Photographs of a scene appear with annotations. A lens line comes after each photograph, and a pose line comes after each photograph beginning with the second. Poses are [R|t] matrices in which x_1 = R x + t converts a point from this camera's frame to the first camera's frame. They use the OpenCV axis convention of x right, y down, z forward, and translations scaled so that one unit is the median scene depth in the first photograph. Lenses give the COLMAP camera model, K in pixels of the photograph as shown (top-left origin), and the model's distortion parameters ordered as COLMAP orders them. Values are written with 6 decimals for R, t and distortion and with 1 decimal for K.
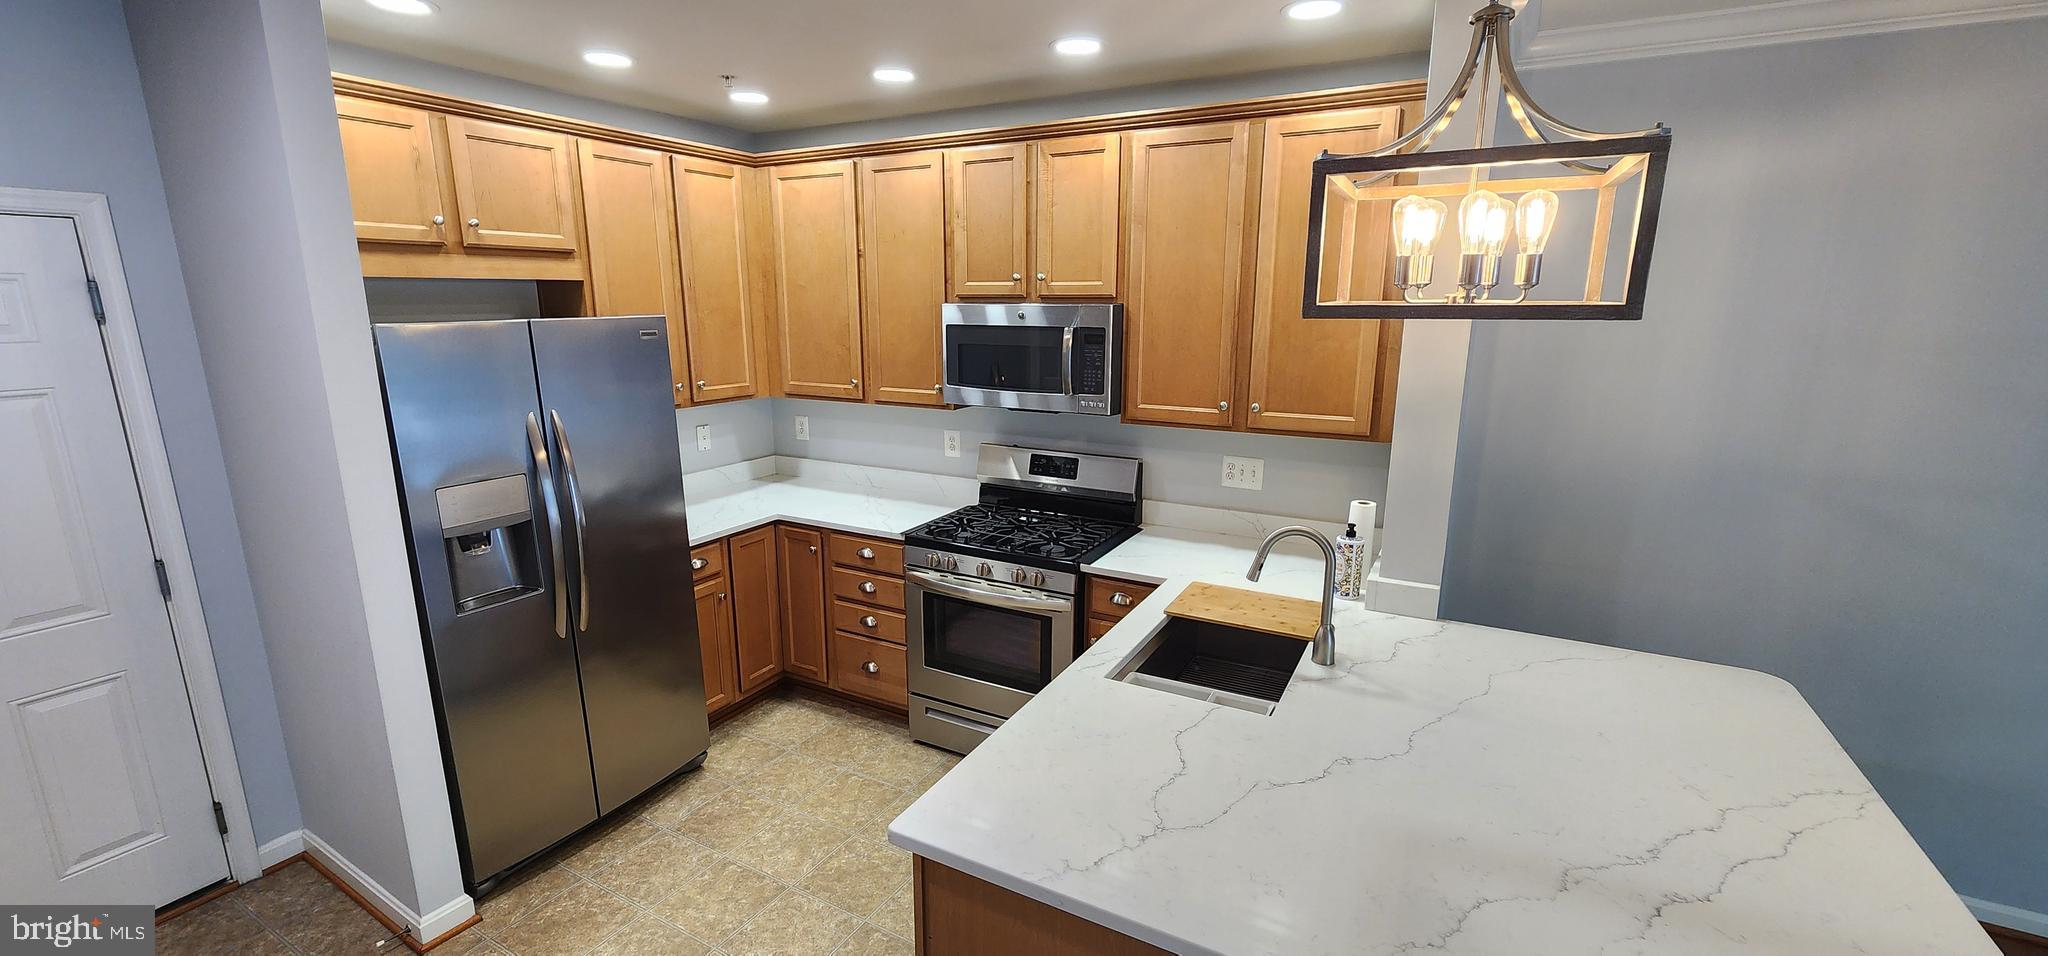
lens RADIAL K [[846.8, 0, 1026.4], [0, 846.8, 485.5], [0, 0, 1]] dist [-0.000307, -0.000072]
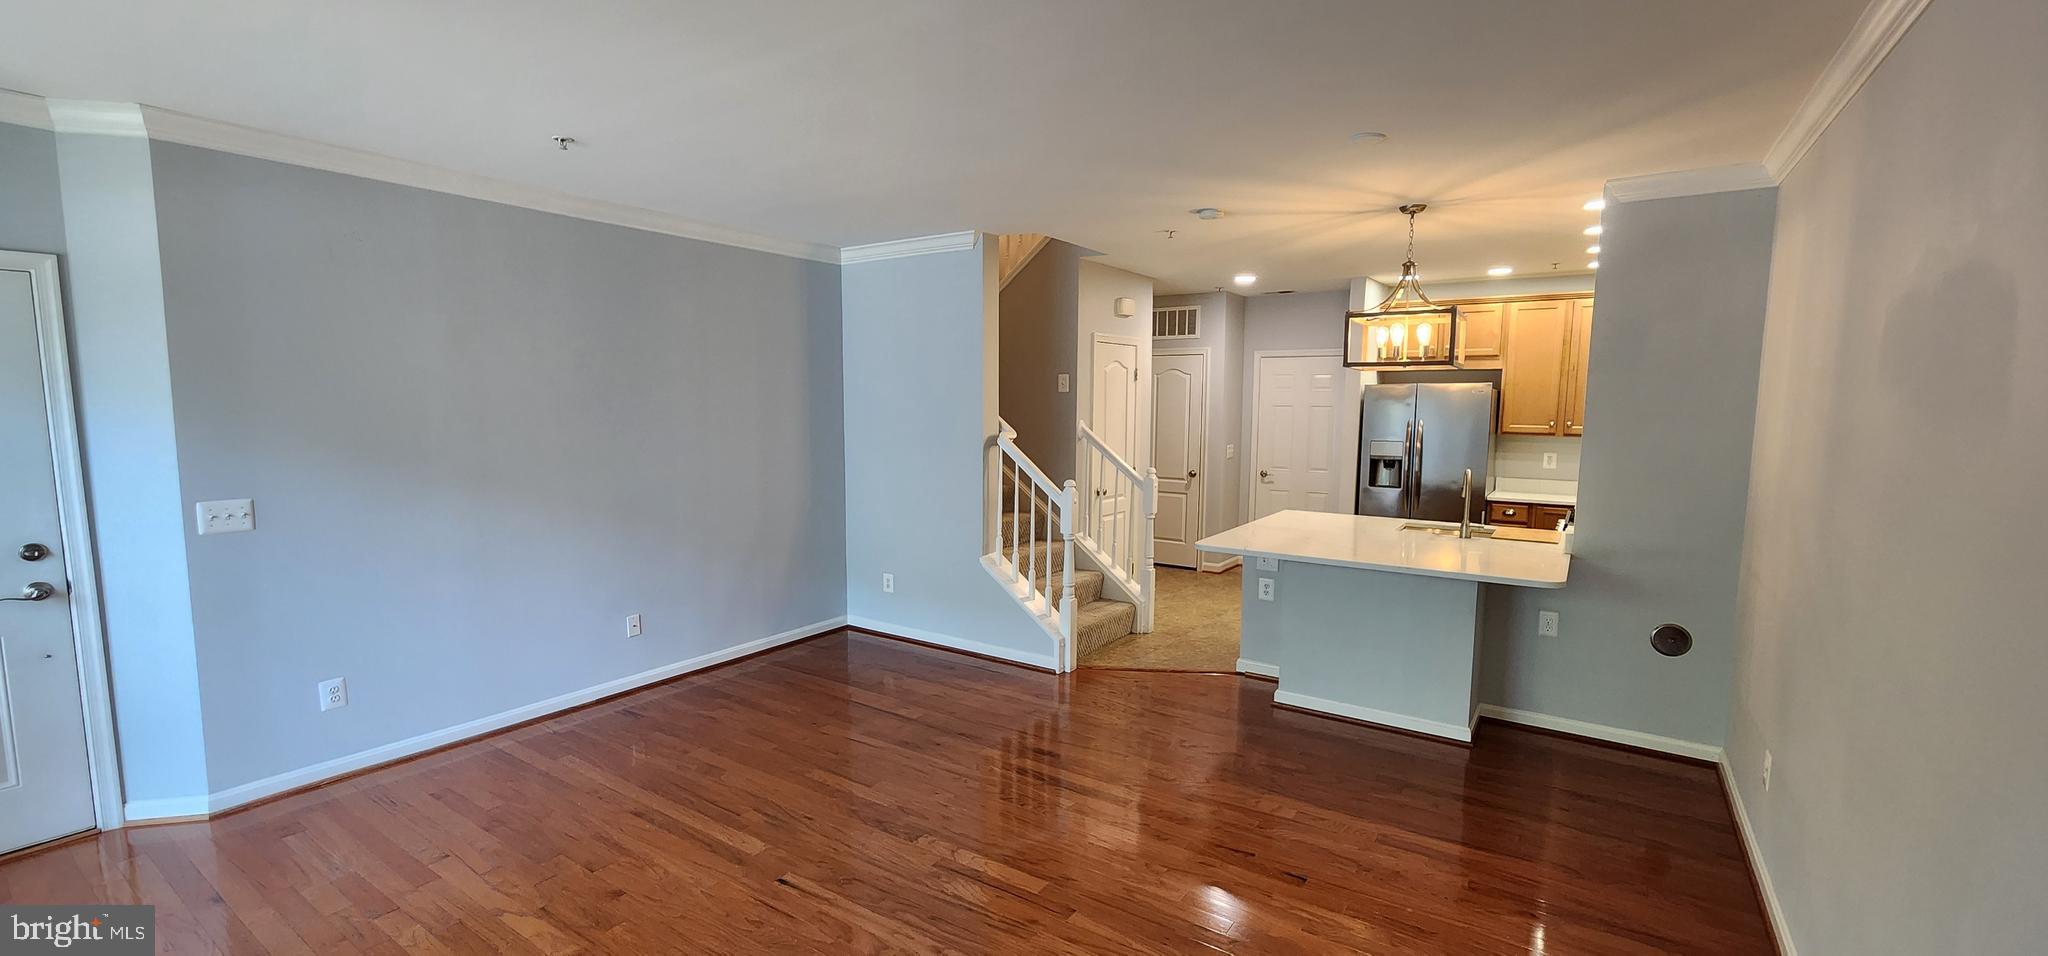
lens RADIAL K [[835.9, 0, 1016.4], [0, 835.9, 492.4], [0, 0, 1]] dist [0.000384, -0.000019]
pose [[-0.108403, 0.105493, -0.988494, 1.708682], [-0.222358, 0.966587, 0.127540, 0.059805], [0.968920, 0.233625, -0.081324, 0.069301]]
